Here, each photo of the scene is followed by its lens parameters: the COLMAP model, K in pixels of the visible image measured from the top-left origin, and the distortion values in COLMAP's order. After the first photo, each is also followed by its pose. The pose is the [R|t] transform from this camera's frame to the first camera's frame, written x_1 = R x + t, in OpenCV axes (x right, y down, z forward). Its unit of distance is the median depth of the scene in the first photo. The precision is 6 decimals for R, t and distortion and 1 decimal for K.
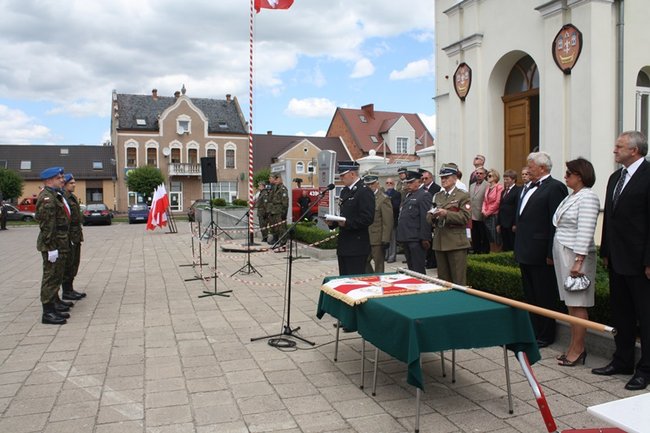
lens RADIAL K [[545.3, 0, 325.4], [0, 545.3, 217.6], [0, 0, 1]] dist [-0.167010, 0.149574]
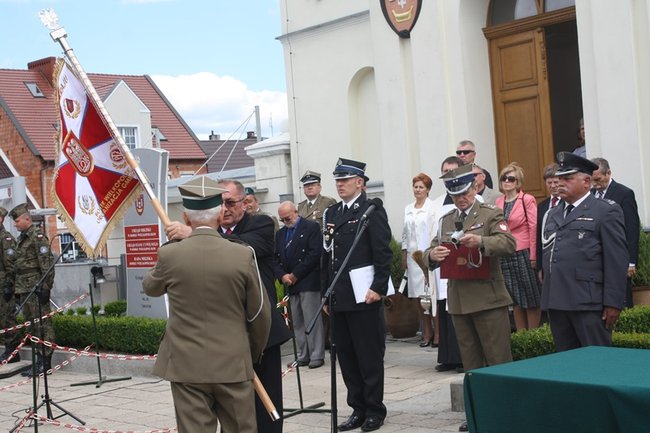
lens RADIAL K [[1155.0, 0, 325.7], [0, 1155.0, 215.5], [0, 0, 1]] dist [0.005894, 0.212876]
pose [[0.940944, -0.062790, 0.332689, -0.193031], [0.086205, 0.994698, -0.056079, 0.005328], [-0.327404, 0.081447, 0.941368, 0.001705]]
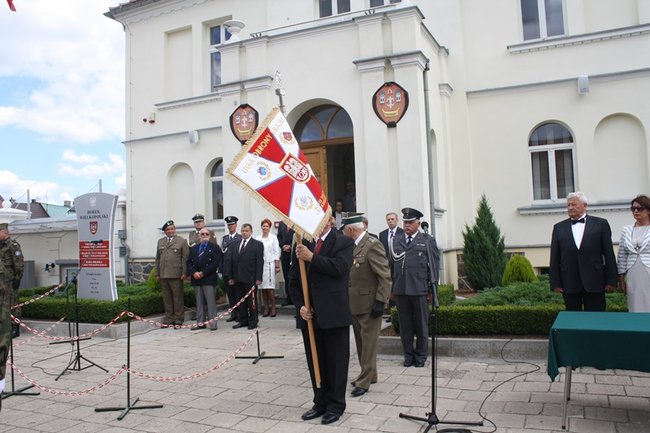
lens RADIAL K [[548.3, 0, 324.7], [0, 548.3, 217.8], [0, 0, 1]] dist [-0.168173, 0.152201]
pose [[0.687895, 0.012962, 0.725694, -0.330758], [0.068894, 0.994160, -0.083063, -0.005235], [-0.722533, 0.107134, 0.682985, 0.276094]]
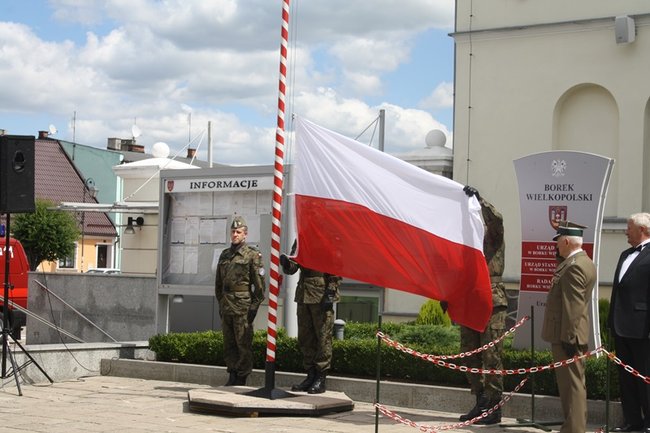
lens RADIAL K [[1380.0, 0, 326.0], [0, 1380.0, 217.4], [0, 0, 1]] dist [0.045109, 0.127866]
pose [[0.844079, 0.046233, 0.534223, -0.712801], [-0.006164, 0.997047, -0.076547, 0.003894], [-0.536184, 0.061319, 0.841871, 0.249921]]
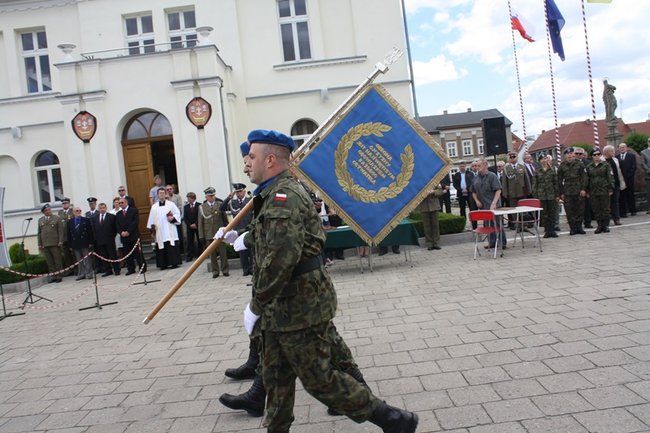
lens RADIAL K [[550.2, 0, 325.1], [0, 550.2, 216.6], [0, 0, 1]] dist [-0.166337, 0.156673]
pose [[0.322165, -0.063713, 0.944537, -0.721455], [0.154743, 0.987858, 0.013855, 0.012635], [-0.933951, 0.141697, 0.328112, 0.130057]]
